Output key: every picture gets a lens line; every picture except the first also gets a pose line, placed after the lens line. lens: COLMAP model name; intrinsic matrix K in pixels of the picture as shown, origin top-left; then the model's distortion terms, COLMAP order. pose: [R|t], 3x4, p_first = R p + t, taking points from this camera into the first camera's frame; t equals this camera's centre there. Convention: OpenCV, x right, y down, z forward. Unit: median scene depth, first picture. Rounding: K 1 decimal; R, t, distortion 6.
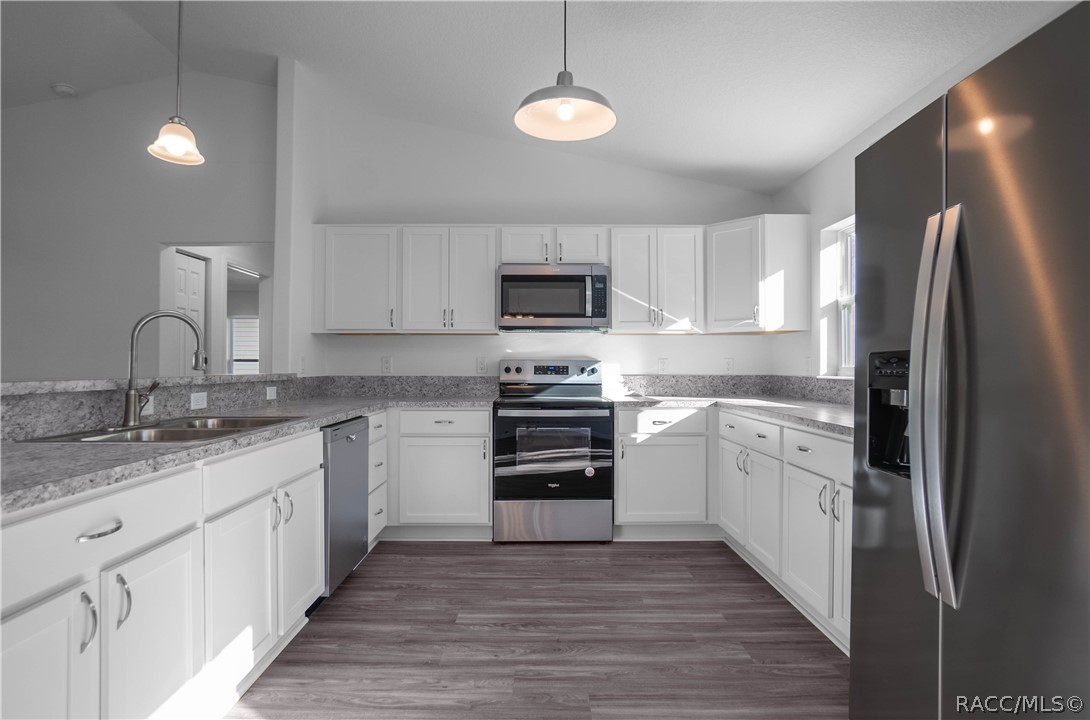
lens RADIAL K [[561.2, 0, 538.6], [0, 561.2, 363.0], [0, 0, 1]] dist [-0.042406, 0.022817]
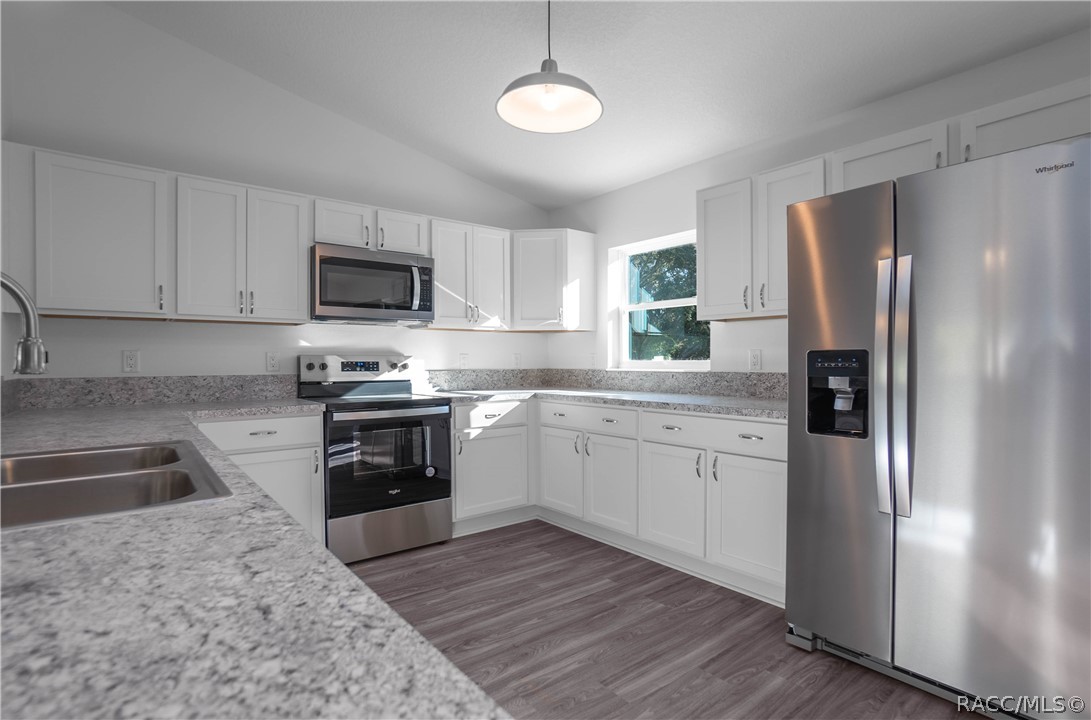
lens RADIAL K [[538.2, 0, 542.8], [0, 538.2, 361.4], [0, 0, 1]] dist [-0.048253, 0.021027]
pose [[0.787133, -0.006205, 0.616753, -0.323389], [0.001741, 0.999968, 0.007839, -0.001830], [-0.616781, -0.005097, 0.787118, 0.160837]]
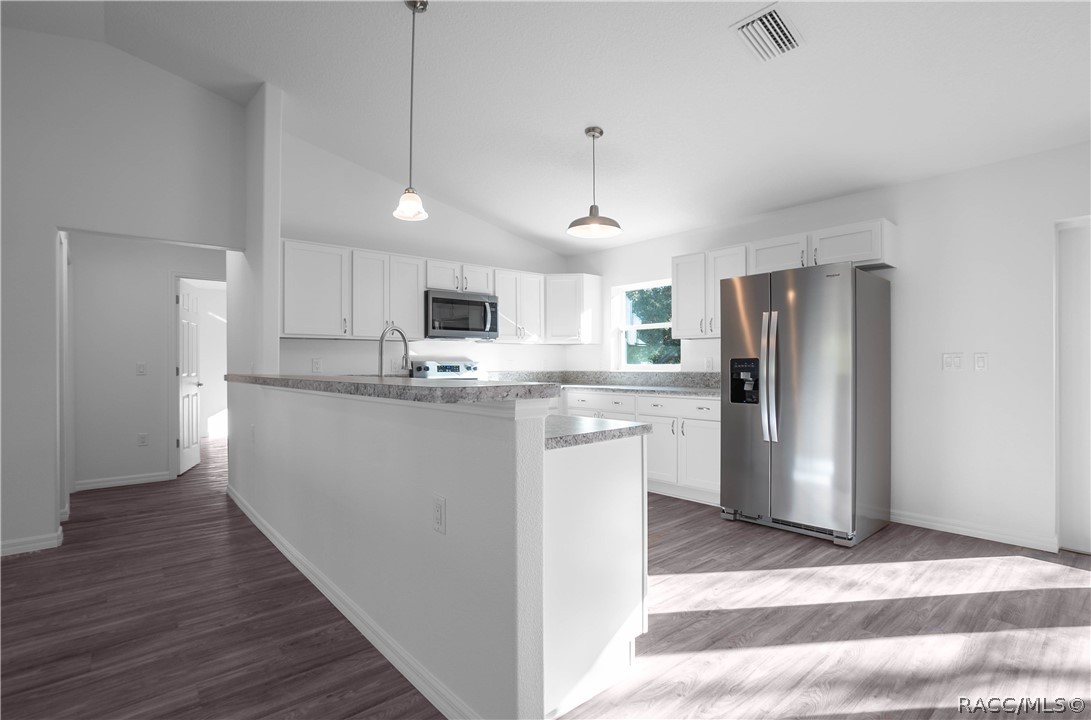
lens RADIAL K [[527.0, 0, 546.4], [0, 527.0, 365.8], [0, 0, 1]] dist [-0.037877, 0.000659]
pose [[0.759009, -0.007250, 0.651040, -0.720659], [0.003291, 0.999968, 0.007299, -0.003197], [-0.651072, -0.003397, 0.759009, -0.128560]]
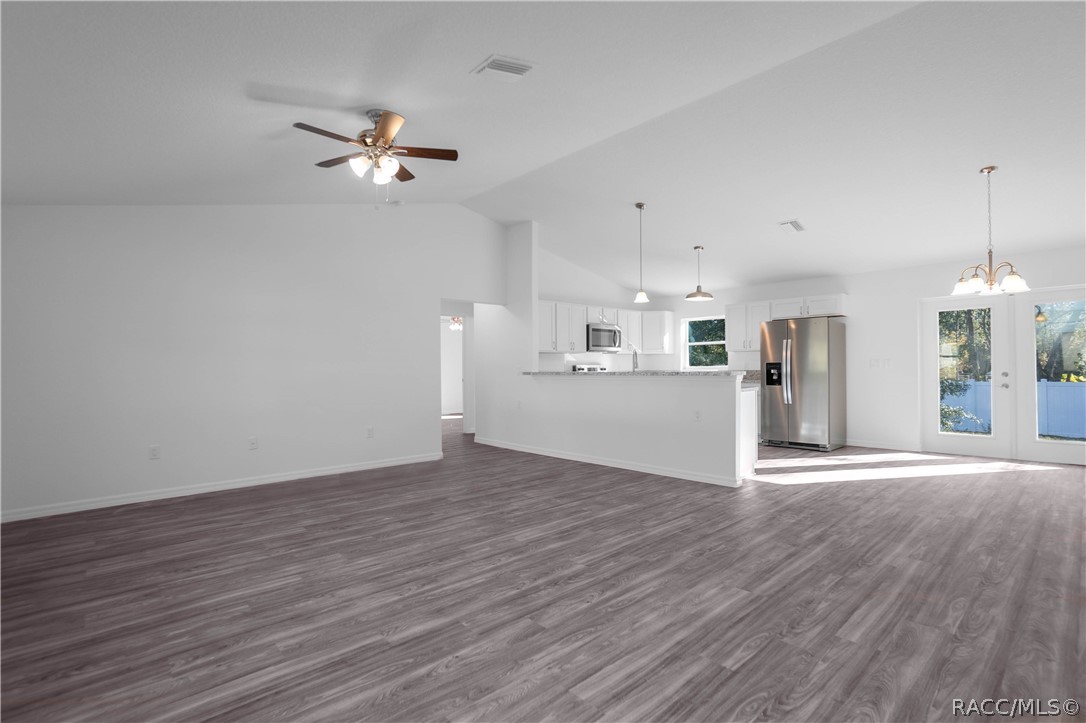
lens RADIAL K [[522.2, 0, 536.4], [0, 522.2, 365.9], [0, 0, 1]] dist [-0.061013, 0.027439]
pose [[0.741083, -0.008536, 0.671359, -1.805847], [0.008869, 0.999956, 0.002924, -0.010697], [-0.671355, 0.003788, 0.741126, -0.475521]]
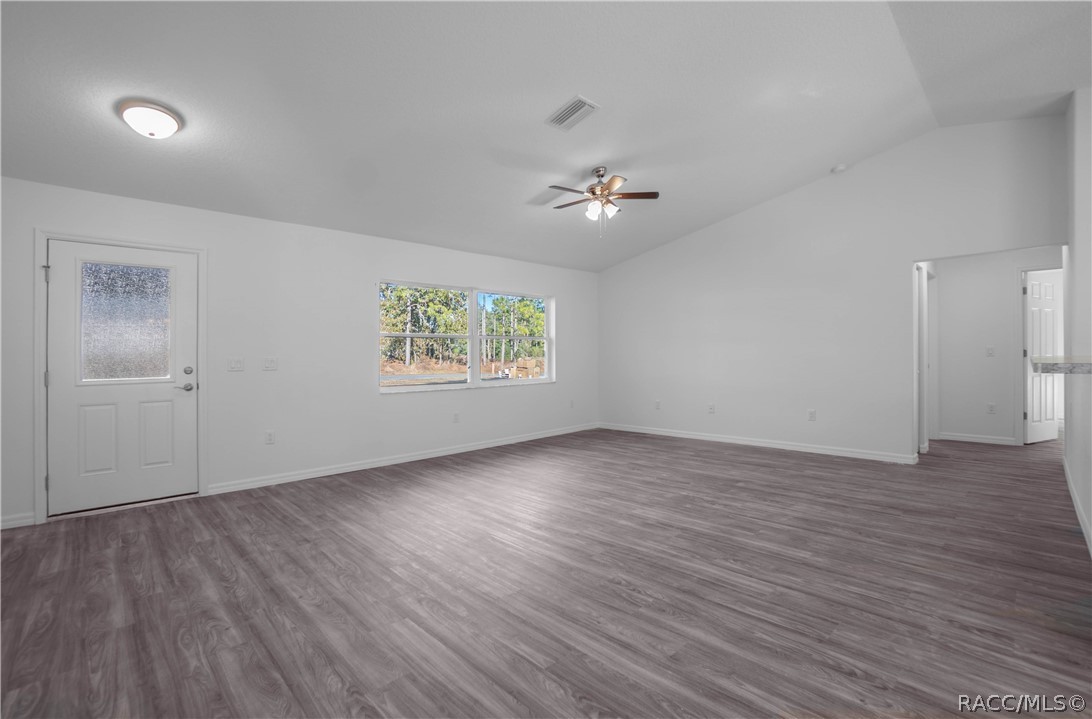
lens RADIAL K [[488.1, 0, 537.9], [0, 488.1, 357.0], [0, 0, 1]] dist [-0.063650, 0.020830]
pose [[0.686790, -0.006781, -0.726824, -0.547338], [0.016077, 0.999854, 0.005864, -0.003749], [0.726678, -0.015712, 0.686798, -0.547014]]
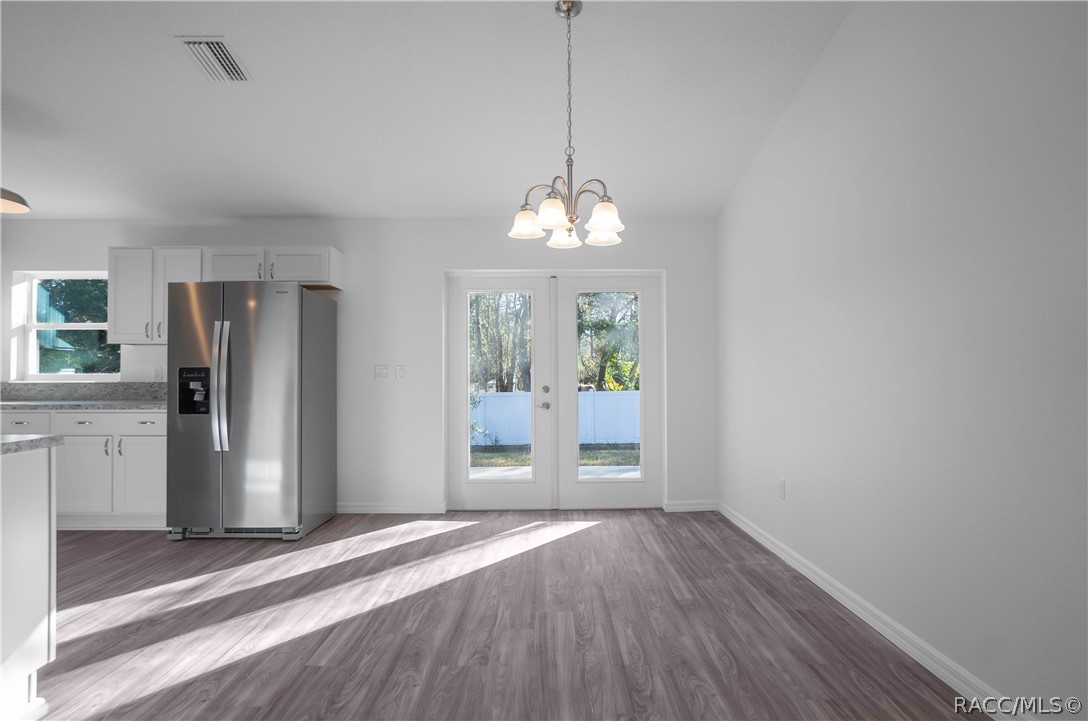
lens RADIAL K [[593.1, 0, 550.8], [0, 593.1, 367.6], [0, 0, 1]] dist [-0.047221, 0.028062]
pose [[-0.005735, 0.008117, 0.999951, -0.866420], [-0.004436, 0.999957, -0.008142, -0.002907], [-0.999974, -0.004483, -0.005698, -0.269897]]
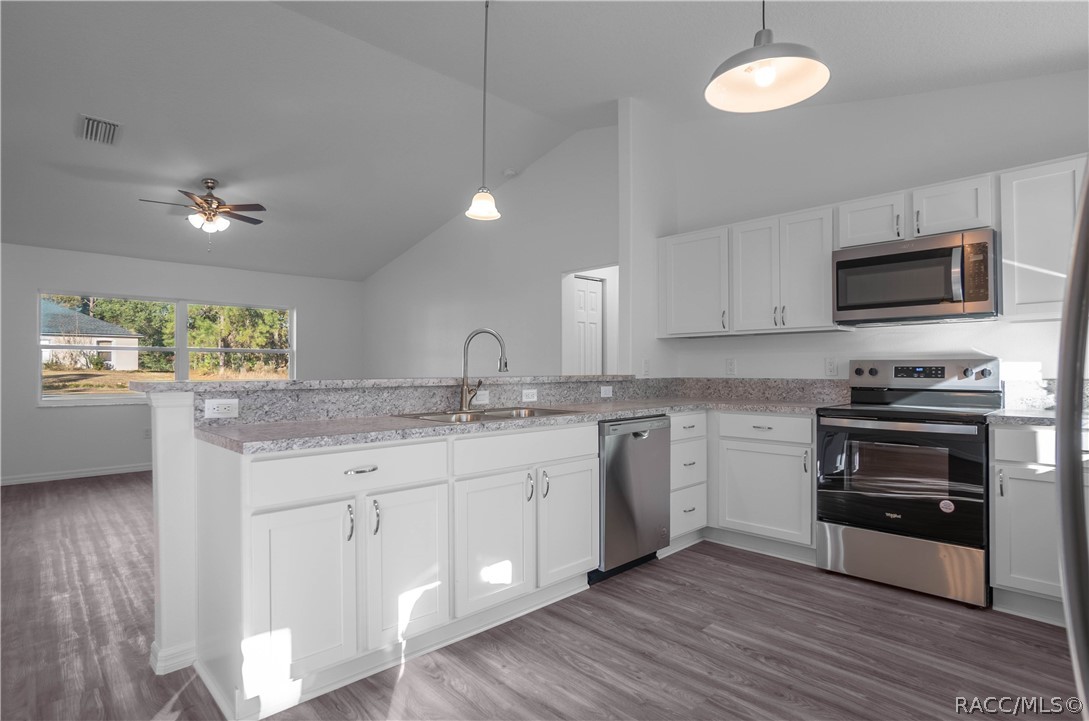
lens RADIAL K [[560.7, 0, 538.1], [0, 560.7, 363.5], [0, 0, 1]] dist [-0.042406, 0.022817]
pose [[0.683864, -0.009951, -0.729541, 0.259726], [0.007609, 0.999950, -0.006507, 0.001586], [0.729569, -0.001101, 0.683906, 0.087701]]
